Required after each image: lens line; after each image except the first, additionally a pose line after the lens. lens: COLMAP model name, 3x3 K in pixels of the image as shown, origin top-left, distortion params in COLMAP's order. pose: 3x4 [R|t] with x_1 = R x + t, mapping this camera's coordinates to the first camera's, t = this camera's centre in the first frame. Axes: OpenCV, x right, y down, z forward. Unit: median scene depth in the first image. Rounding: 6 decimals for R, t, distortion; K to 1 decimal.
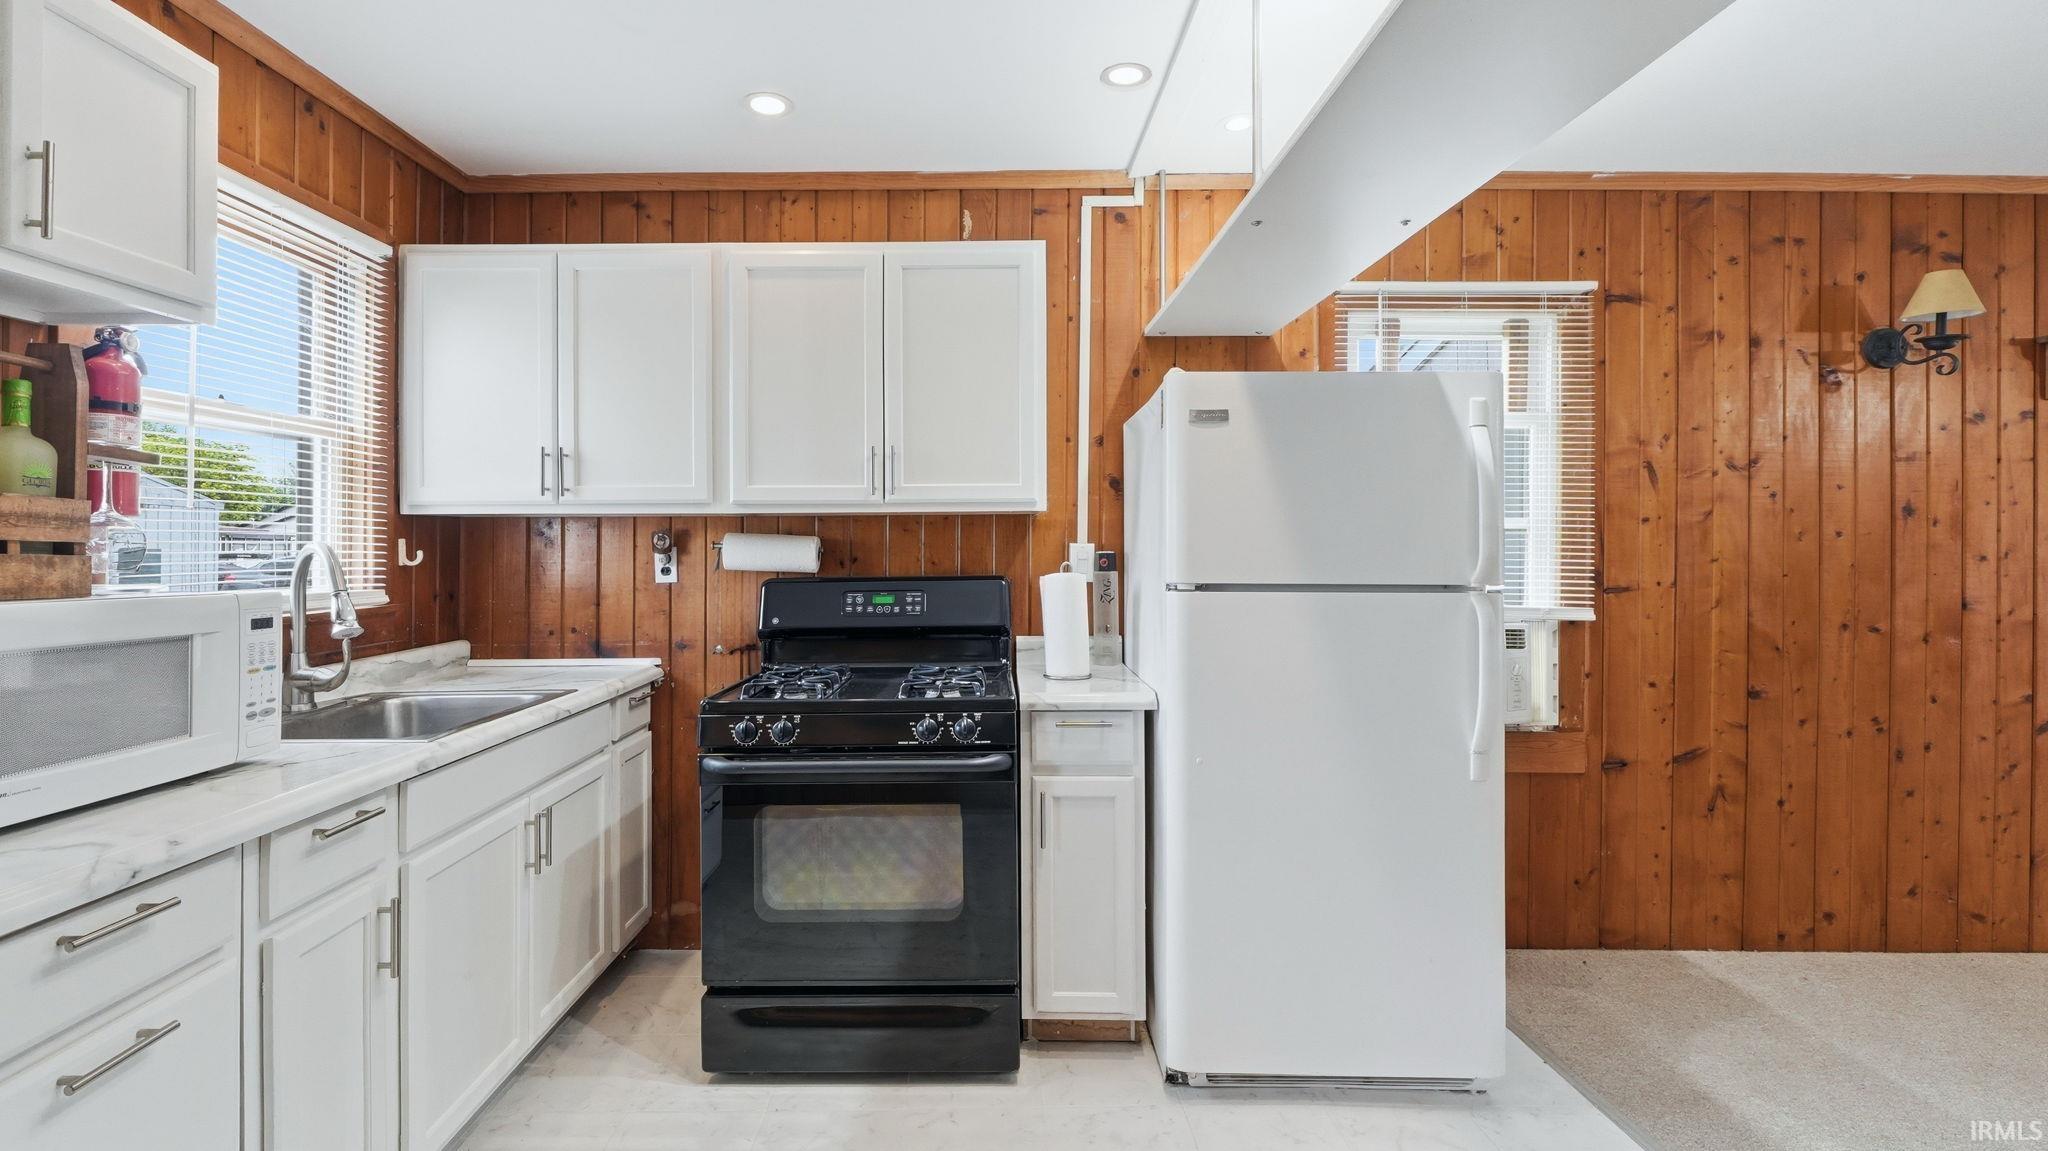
lens RADIAL K [[869.4, 0, 987.7], [0, 869.4, 552.7], [0, 0, 1]] dist [-0.001993, -0.000278]
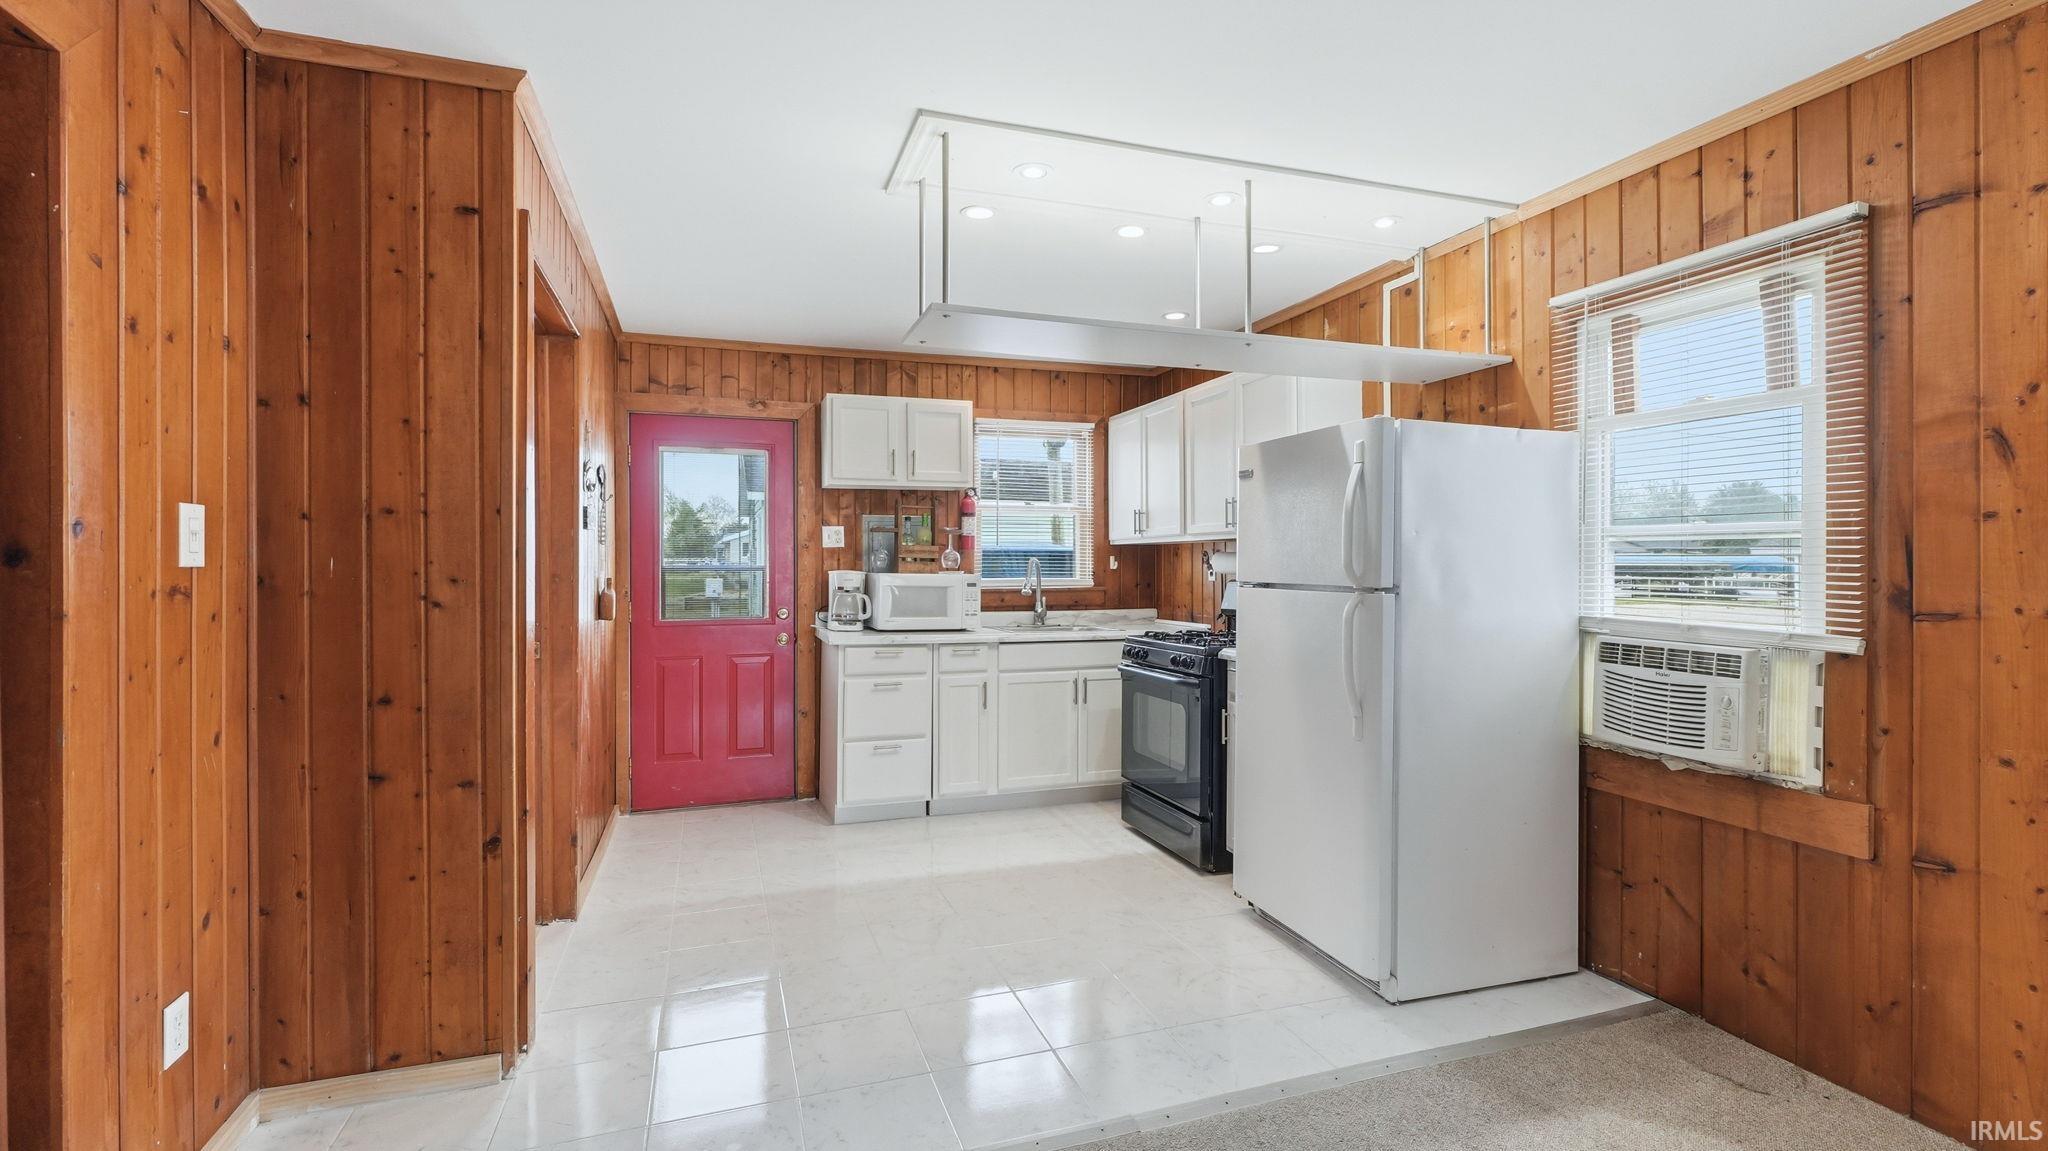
lens RADIAL K [[887.3, 0, 1022.1], [0, 887.3, 561.7], [0, 0, 1]] dist [-0.000772, -0.000476]
pose [[0.338573, -0.001040, -0.940940, 1.252730], [-0.006103, 0.999976, -0.003301, 0.005724], [0.940920, 0.006860, 0.338559, 0.066053]]
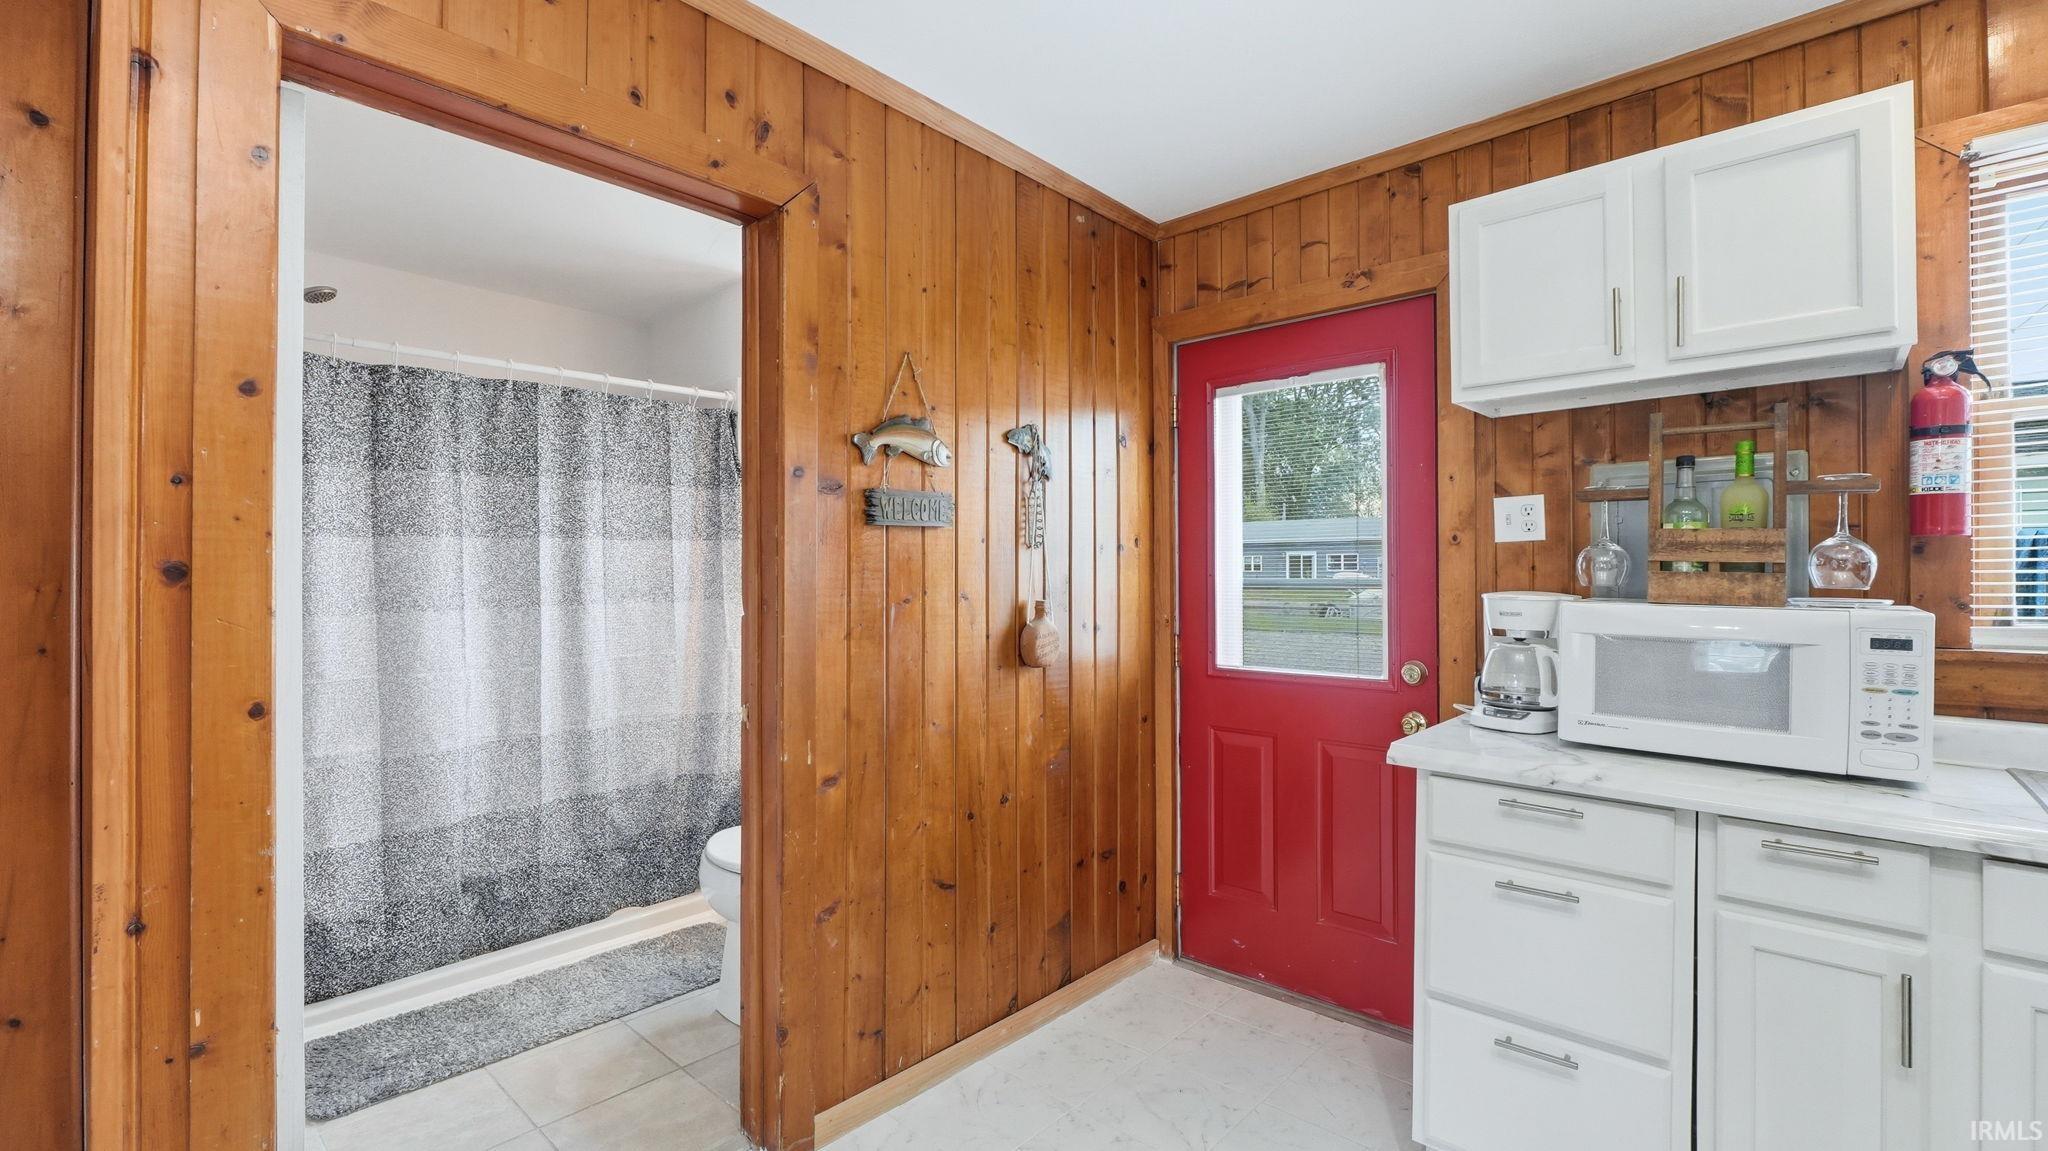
lens RADIAL K [[887.3, 0, 1022.1], [0, 887.3, 561.7], [0, 0, 1]] dist [-0.000772, -0.000476]
pose [[-0.668766, -0.003204, -0.743466, 0.325094], [0.001020, 0.999986, -0.005227, -0.004087], [0.743472, -0.004254, -0.668753, 0.548582]]
